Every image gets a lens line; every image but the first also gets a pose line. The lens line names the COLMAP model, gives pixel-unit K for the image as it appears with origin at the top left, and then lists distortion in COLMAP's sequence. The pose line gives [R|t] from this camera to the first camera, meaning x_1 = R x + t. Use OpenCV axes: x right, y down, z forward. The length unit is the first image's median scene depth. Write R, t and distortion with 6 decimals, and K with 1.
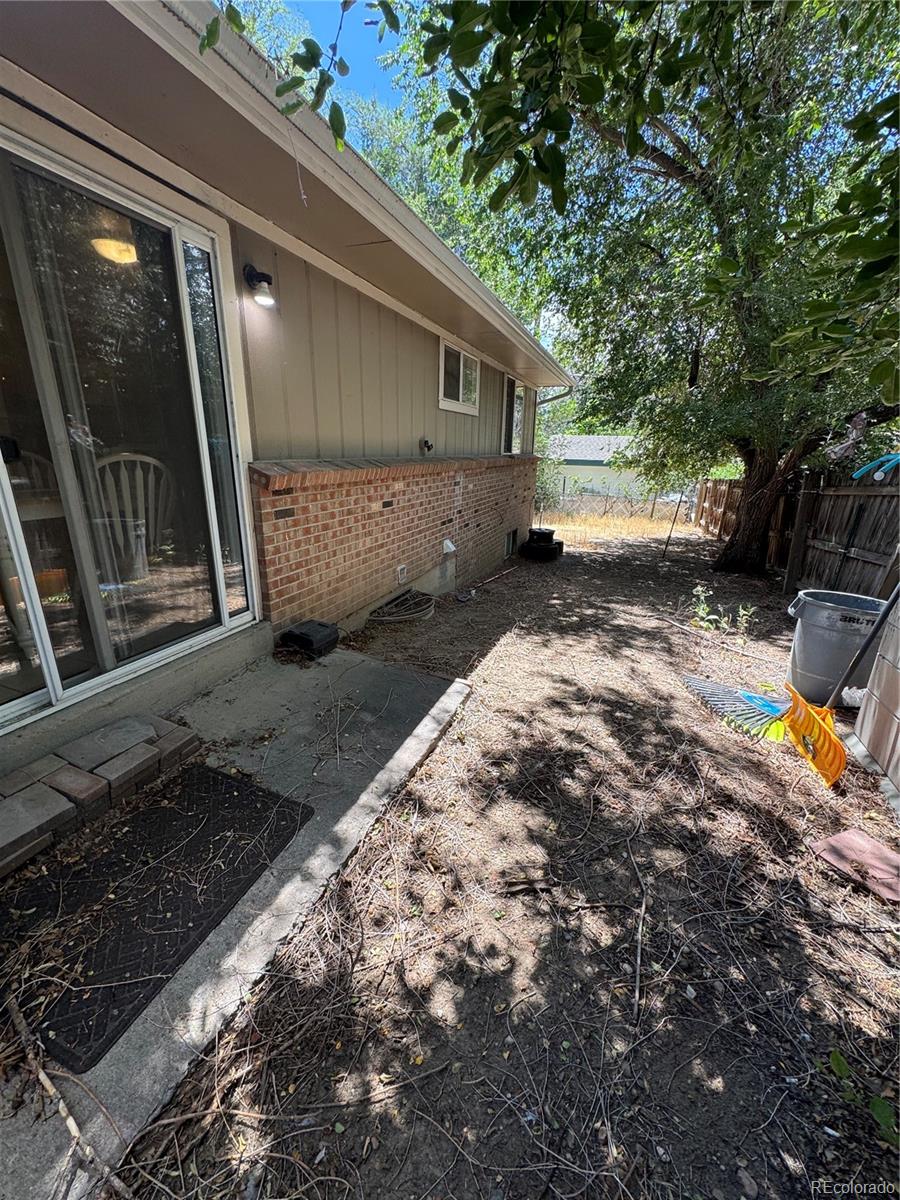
lens RADIAL K [[475.9, 0, 452.6], [0, 475.9, 598.3], [0, 0, 1]] dist [0.003349, 0.000265]
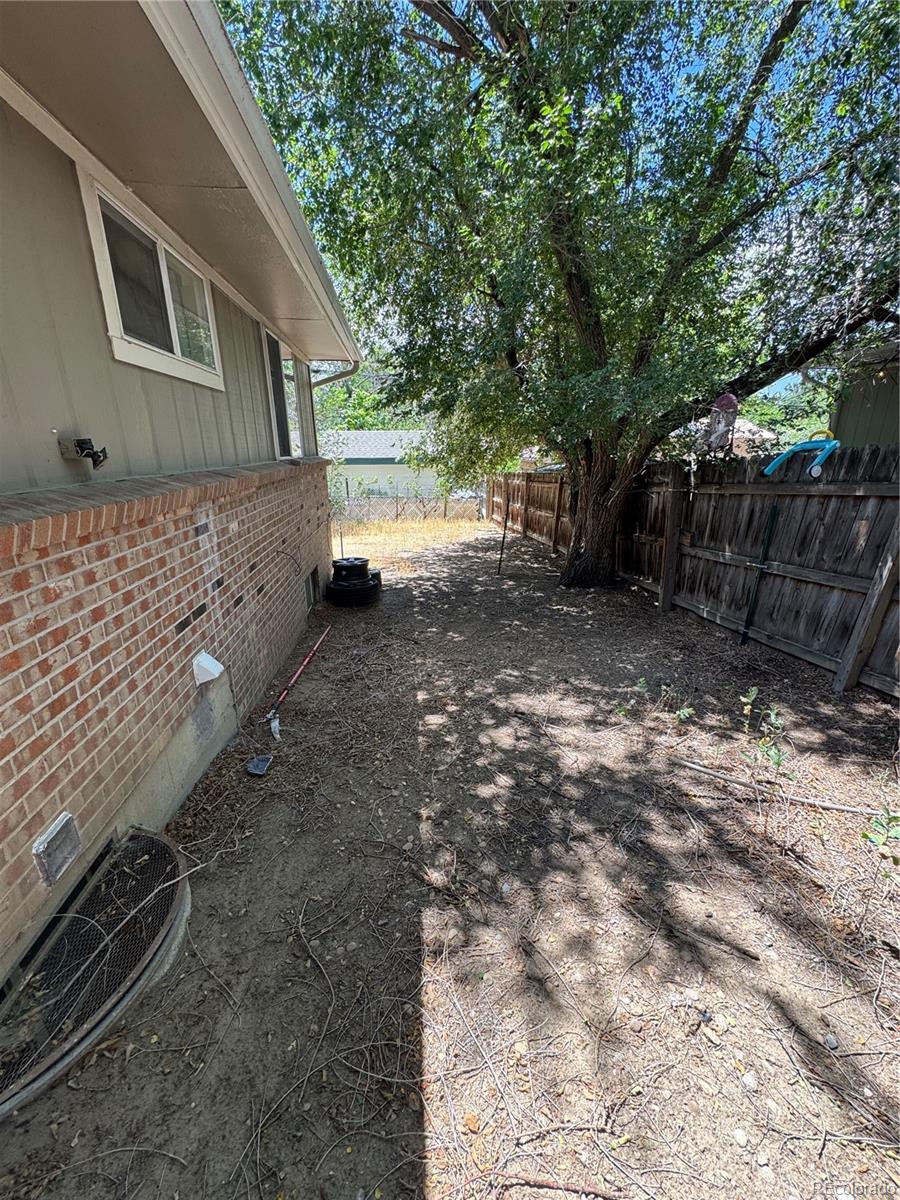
lens RADIAL K [[475.9, 0, 449.5], [0, 475.9, 595.5], [0, 0, 1]] dist [0.003349, 0.000265]
pose [[0.892425, -0.163253, 0.420626, 0.019118], [0.162576, 0.985974, 0.037743, -0.152844], [-0.420888, 0.034701, 0.906449, 0.467684]]
